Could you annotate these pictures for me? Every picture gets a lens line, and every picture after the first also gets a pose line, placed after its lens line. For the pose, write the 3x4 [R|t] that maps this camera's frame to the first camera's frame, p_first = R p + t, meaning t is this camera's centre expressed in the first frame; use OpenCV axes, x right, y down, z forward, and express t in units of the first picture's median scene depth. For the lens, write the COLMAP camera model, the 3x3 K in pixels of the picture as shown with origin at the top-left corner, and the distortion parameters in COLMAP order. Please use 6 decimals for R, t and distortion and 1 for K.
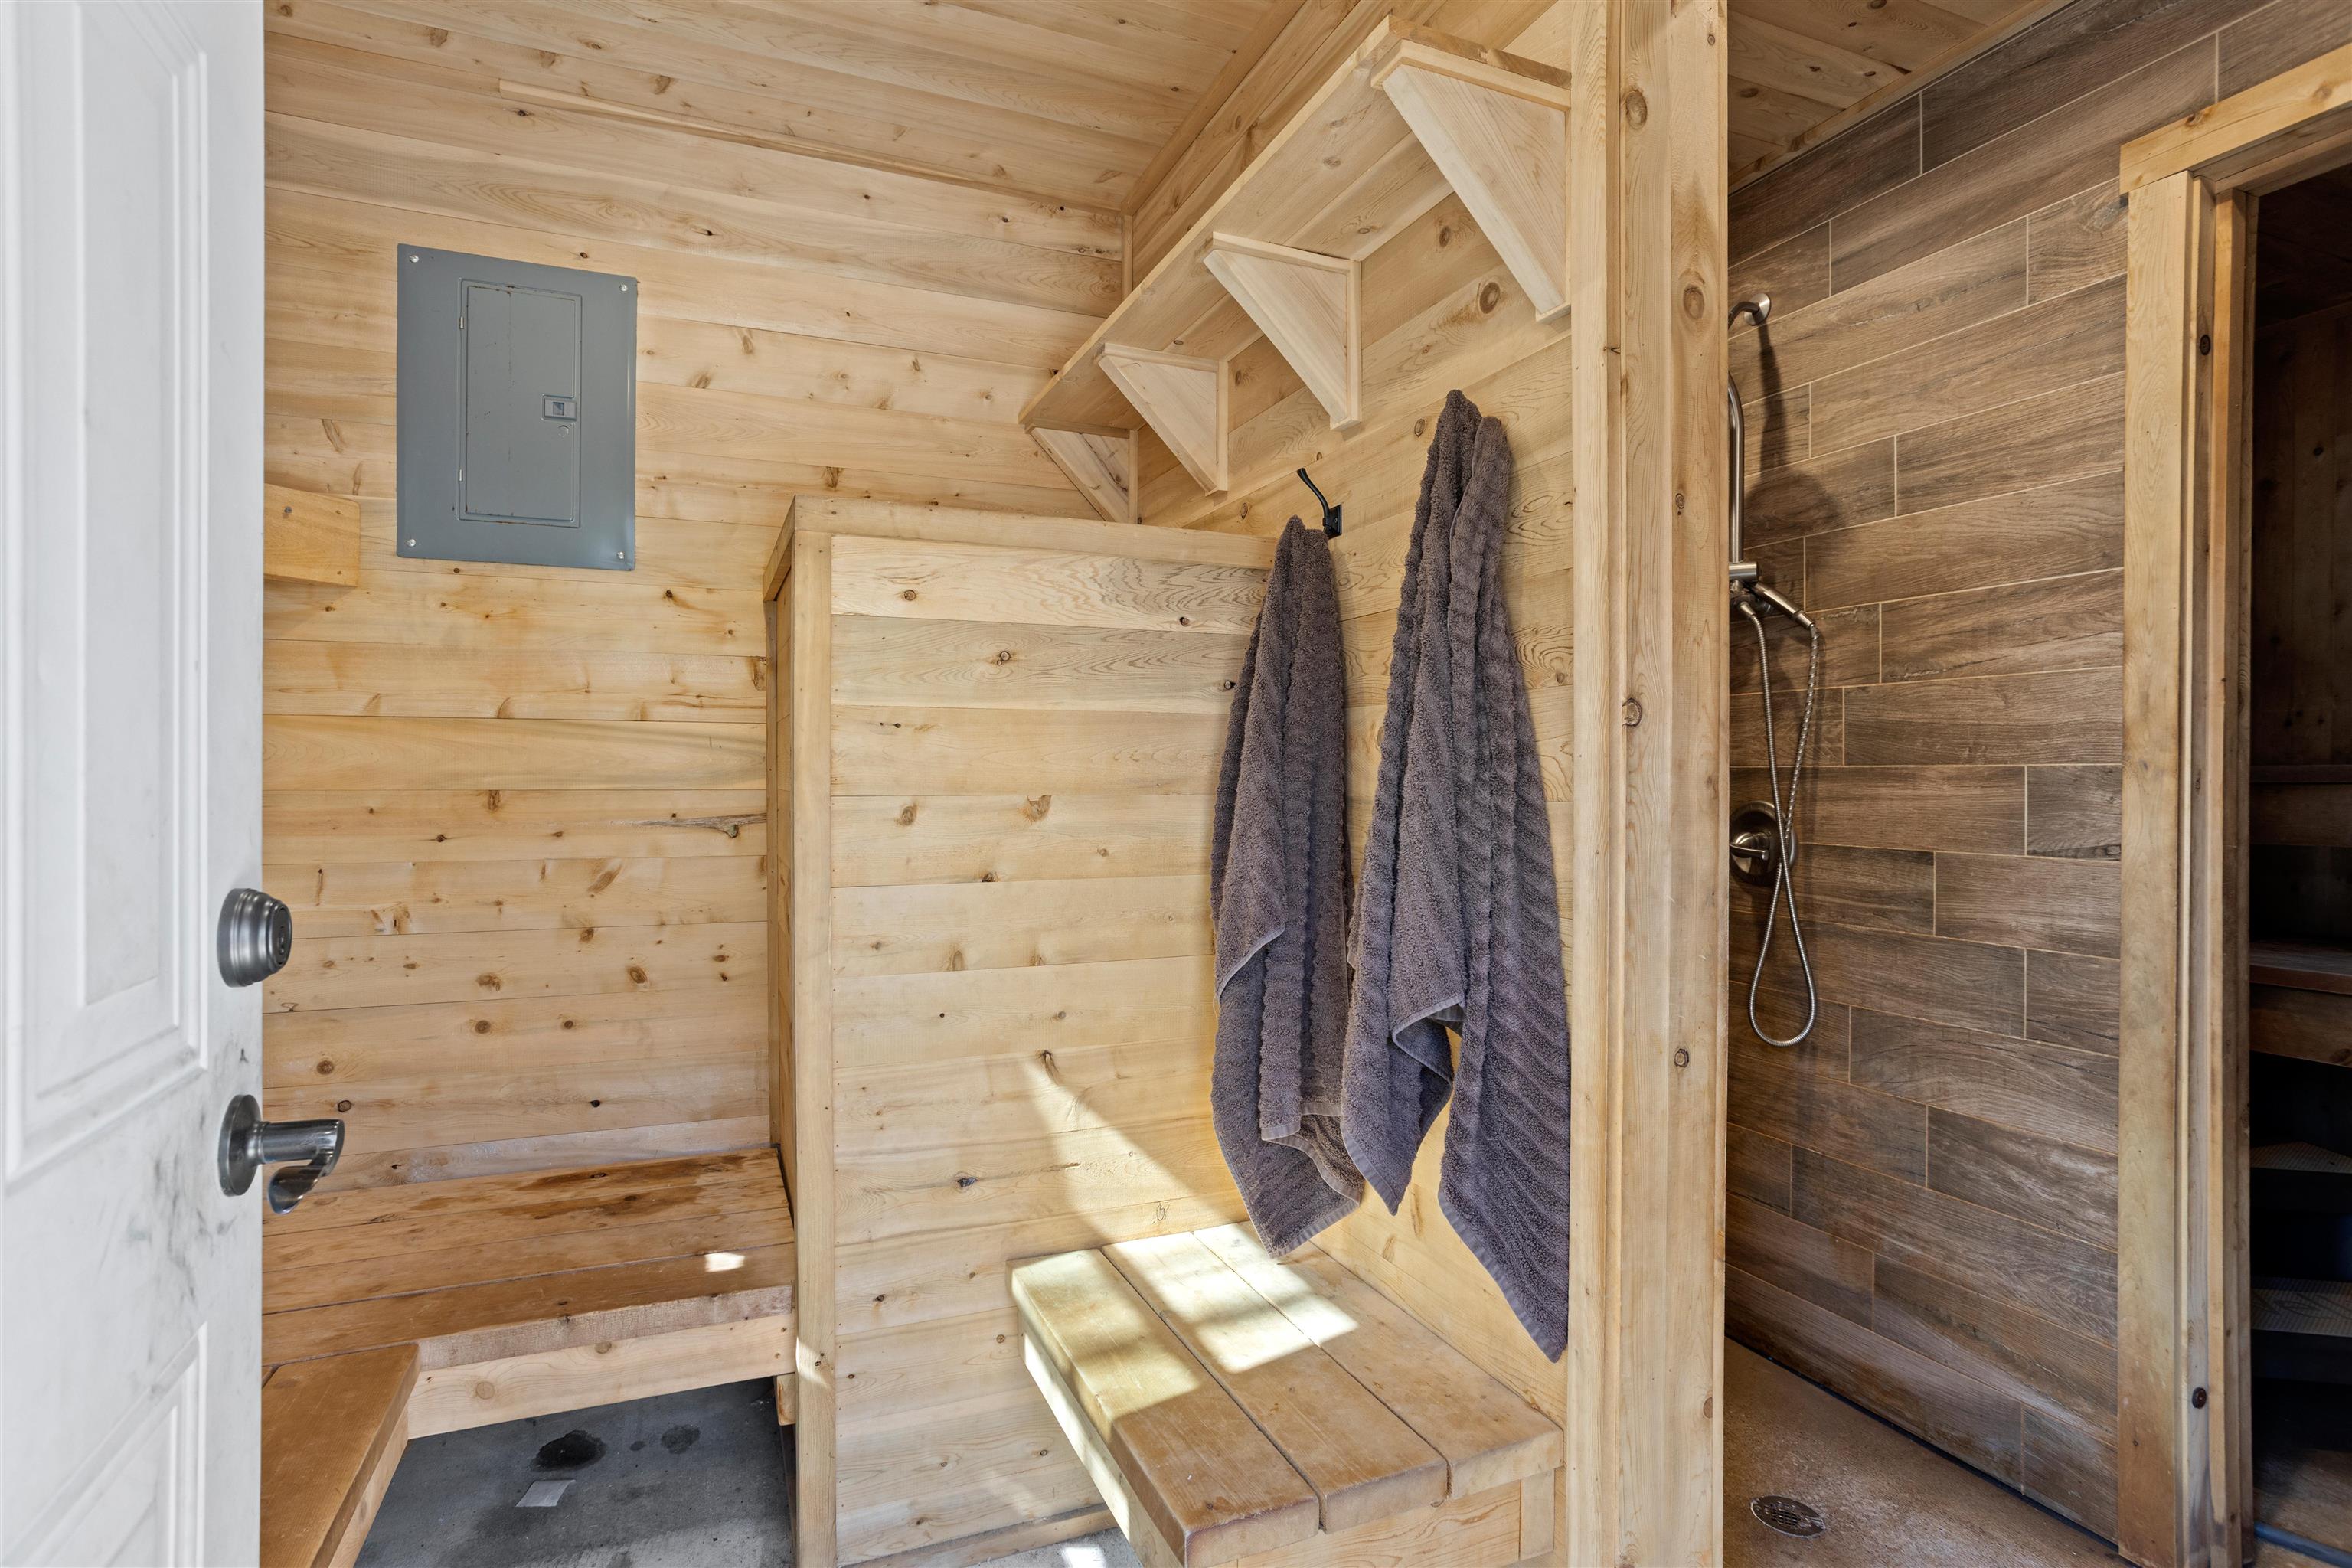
lens RADIAL K [[1145.5, 0, 1159.5], [0, 1145.5, 776.4], [0, 0, 1]] dist [-0.023023, 0.009672]
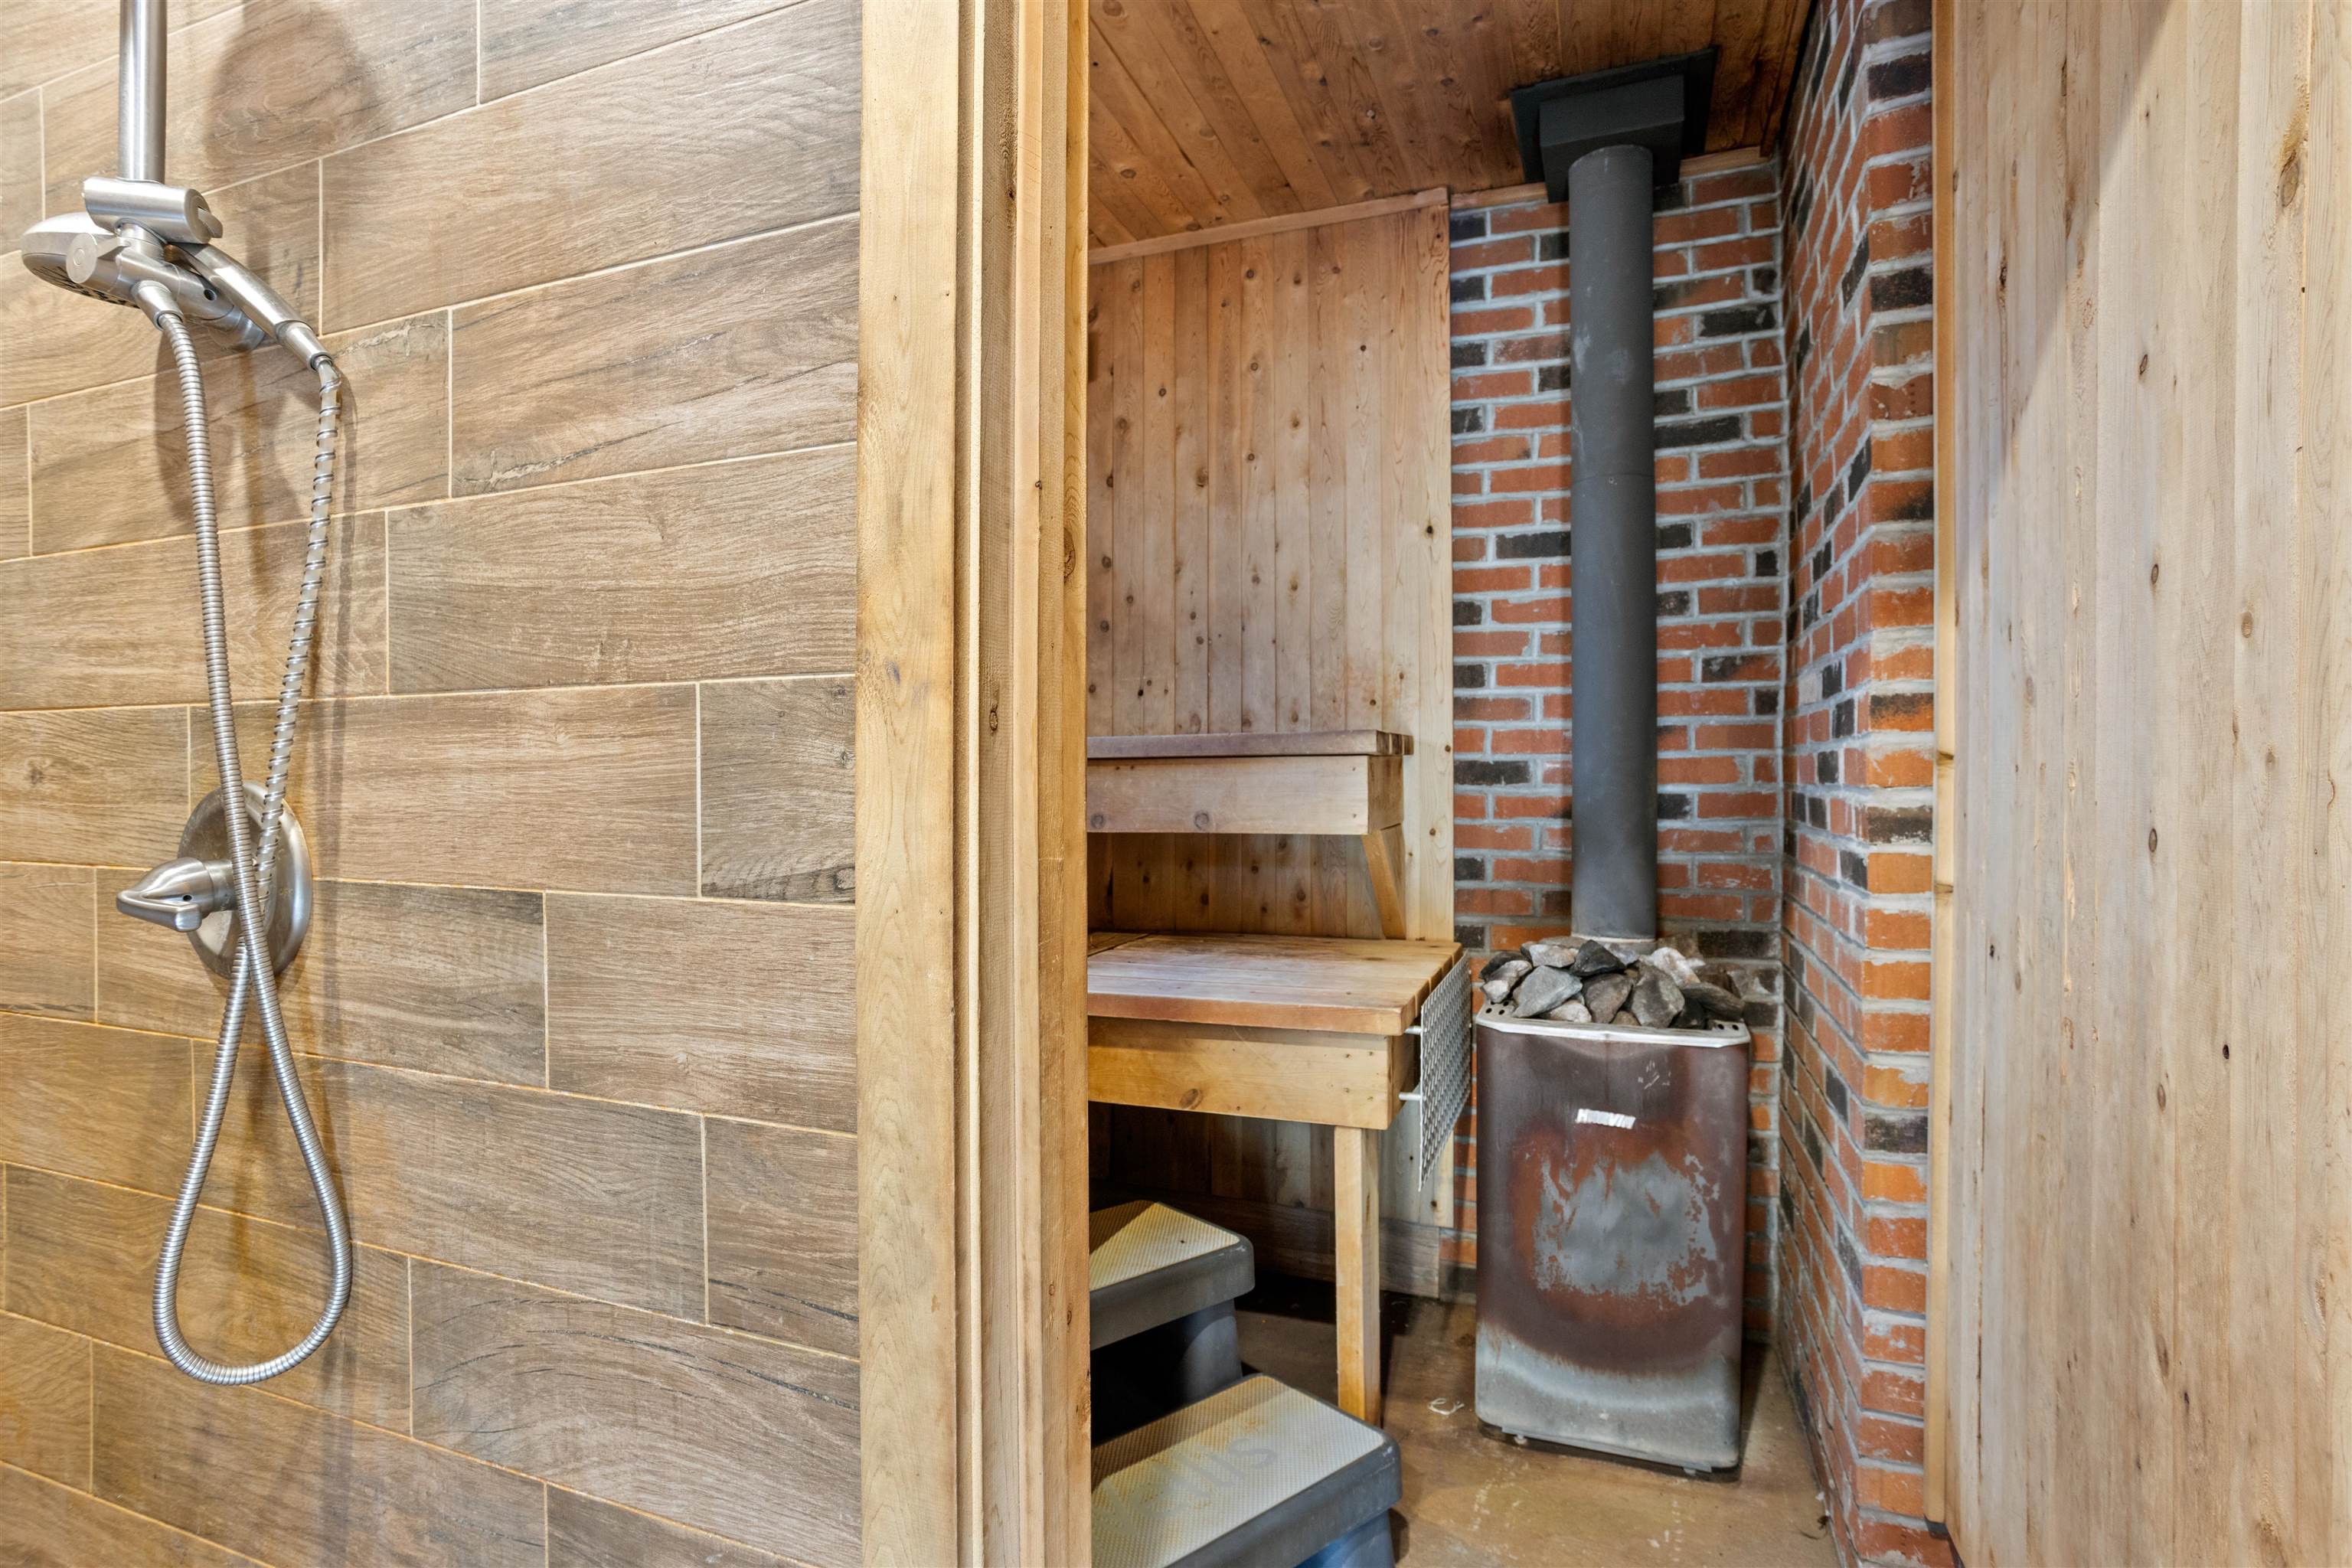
lens RADIAL K [[1145.5, 0, 1177.8], [0, 1145.5, 784.3], [0, 0, 1]] dist [-0.023023, 0.009672]
pose [[0.684195, -0.010785, 0.729219, 0.554377], [0.004906, 0.999936, 0.010186, 0.023667], [-0.729282, -0.003392, 0.684205, 0.556966]]
